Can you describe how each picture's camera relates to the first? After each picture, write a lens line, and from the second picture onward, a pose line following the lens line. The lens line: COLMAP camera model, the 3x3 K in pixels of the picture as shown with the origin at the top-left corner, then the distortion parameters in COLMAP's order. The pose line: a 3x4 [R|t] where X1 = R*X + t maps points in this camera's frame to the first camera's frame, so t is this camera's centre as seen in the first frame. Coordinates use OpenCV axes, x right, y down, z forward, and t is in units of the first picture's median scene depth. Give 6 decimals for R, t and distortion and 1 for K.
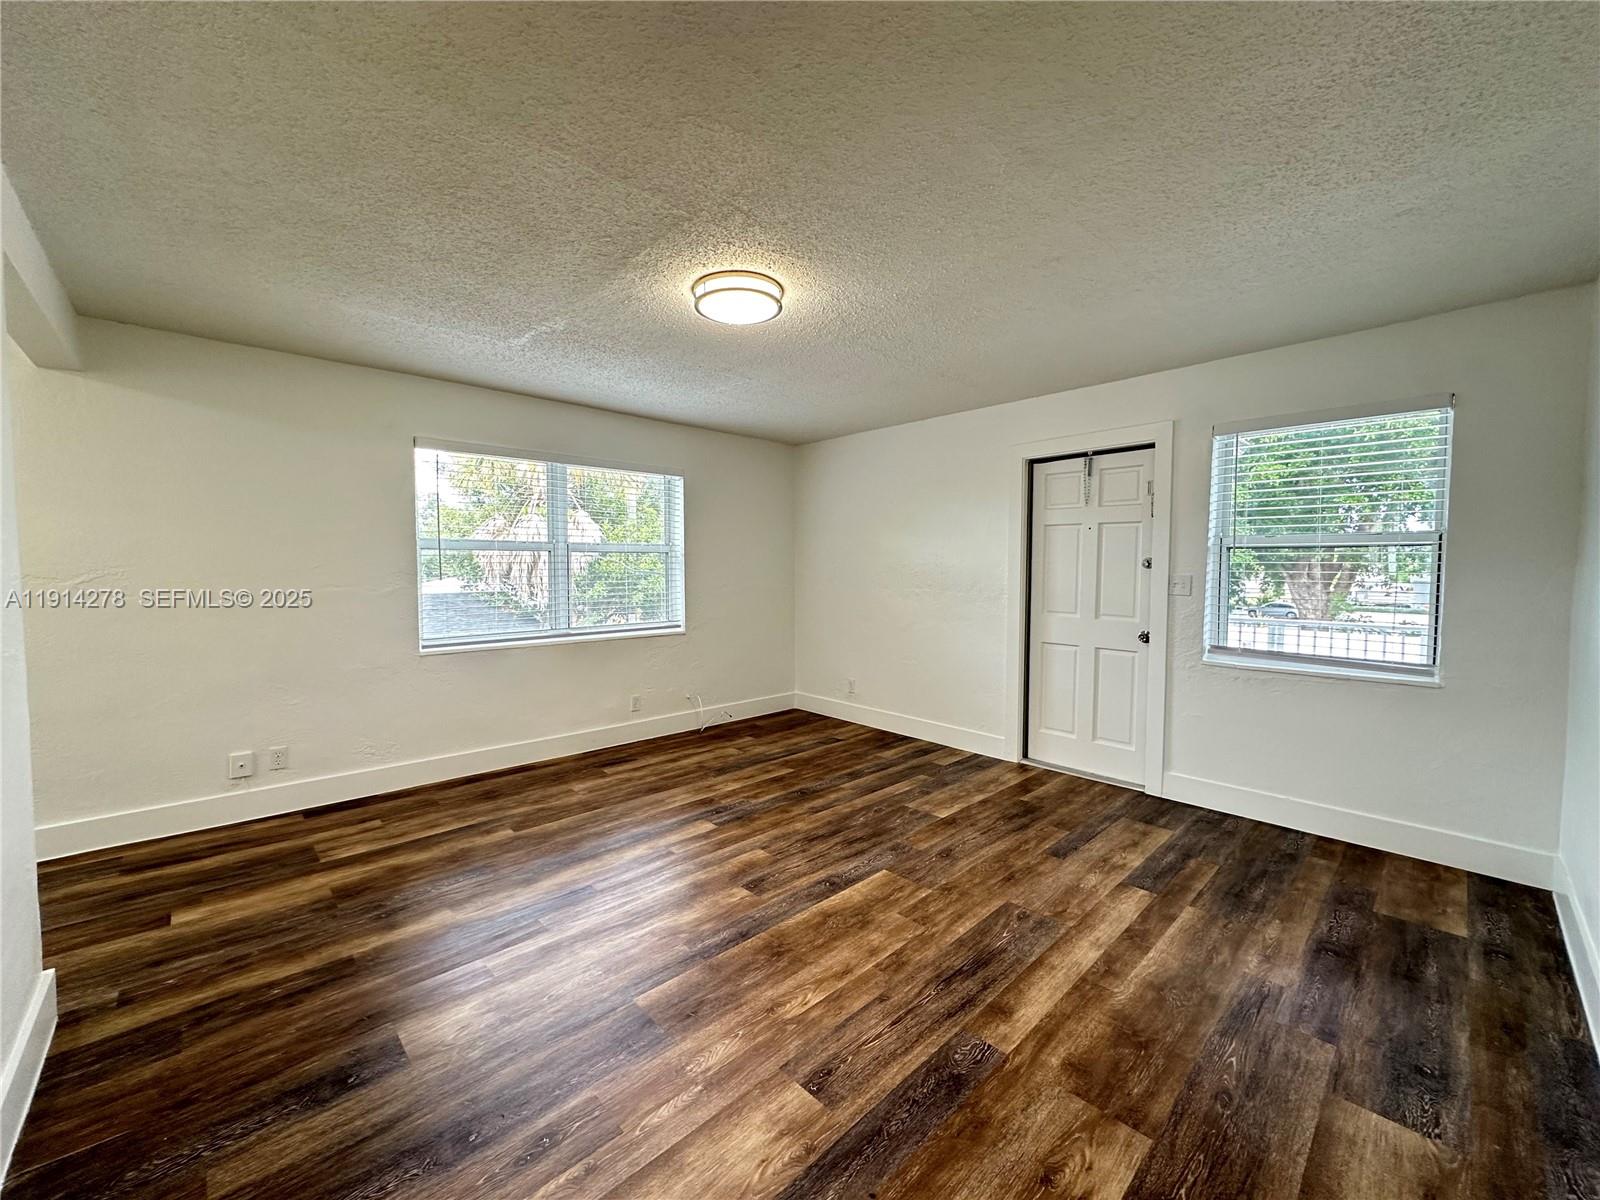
lens RADIAL K [[637.0, 0, 799.5], [0, 637.0, 599.6], [0, 0, 1]] dist [-0.001656, 0.000097]
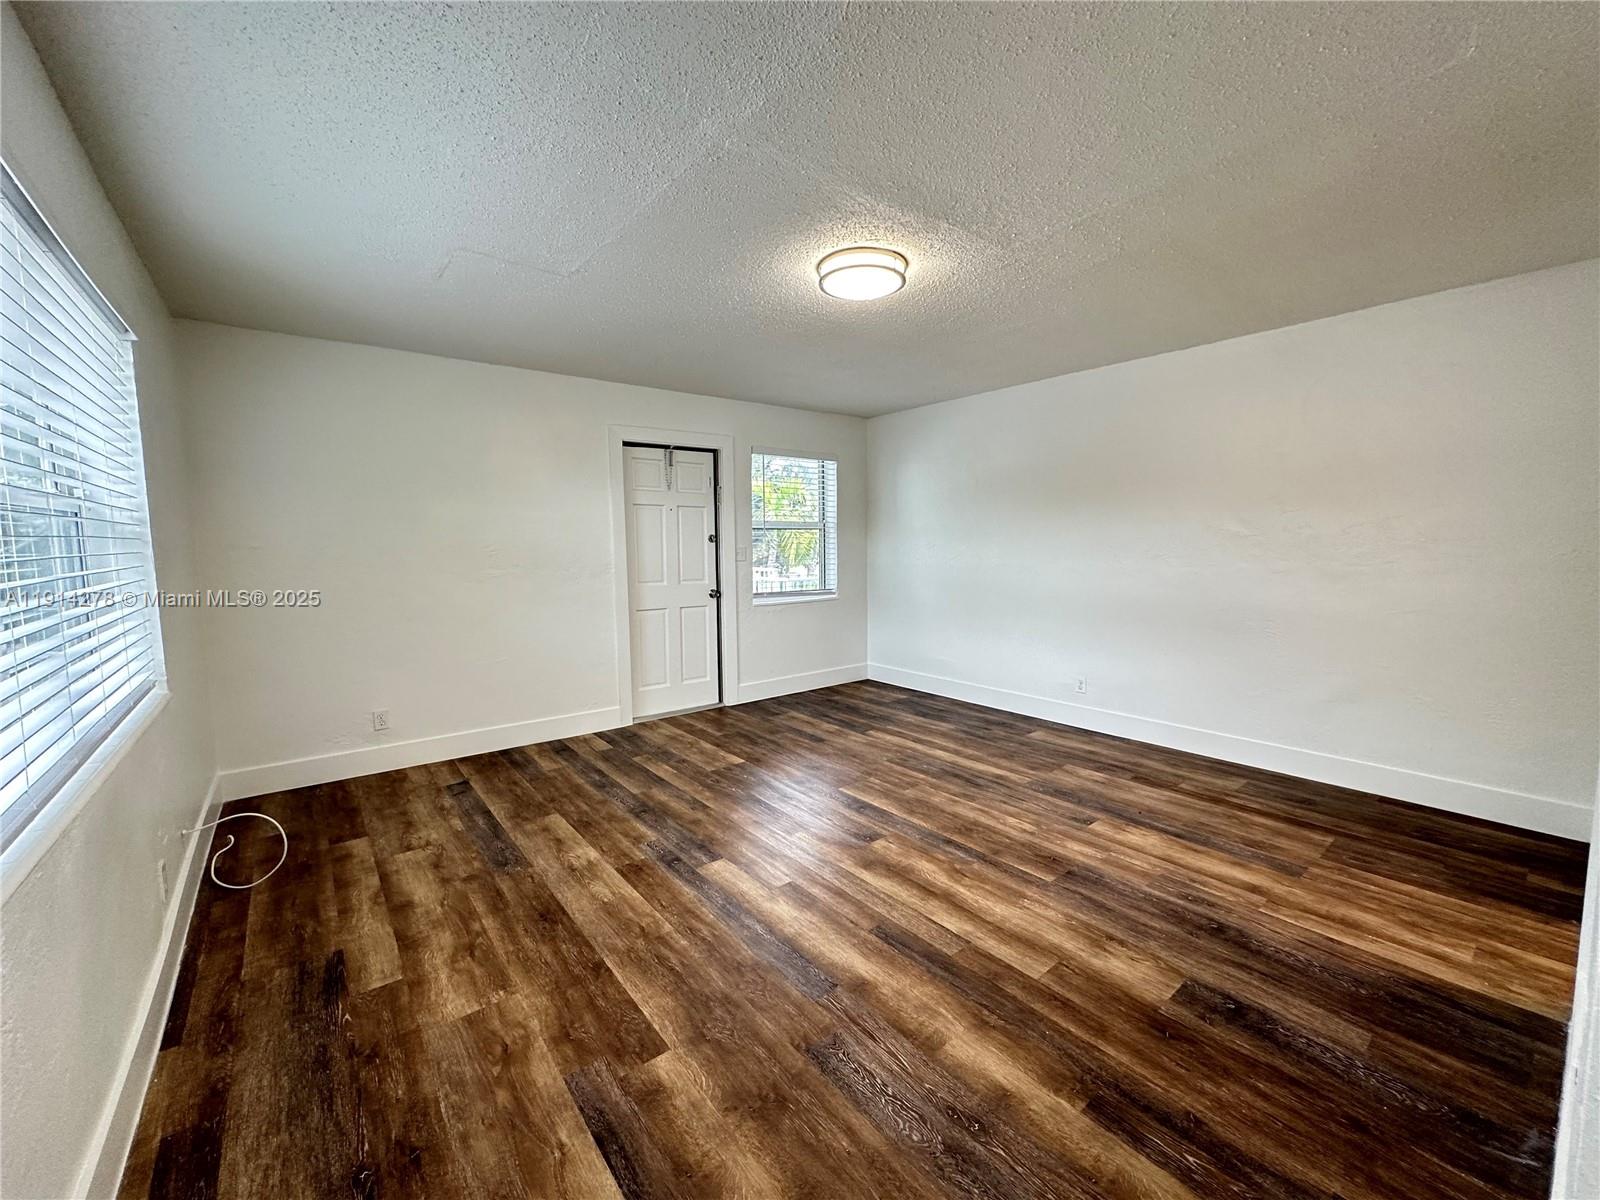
lens RADIAL K [[637.0, 0, 799.5], [0, 637.0, 599.6], [0, 0, 1]] dist [-0.001656, 0.000097]
pose [[0.092120, -0.095144, 0.991192, -0.910764], [0.061026, 0.994093, 0.089751, -0.044997], [-0.993876, 0.052220, 0.097382, 0.809590]]
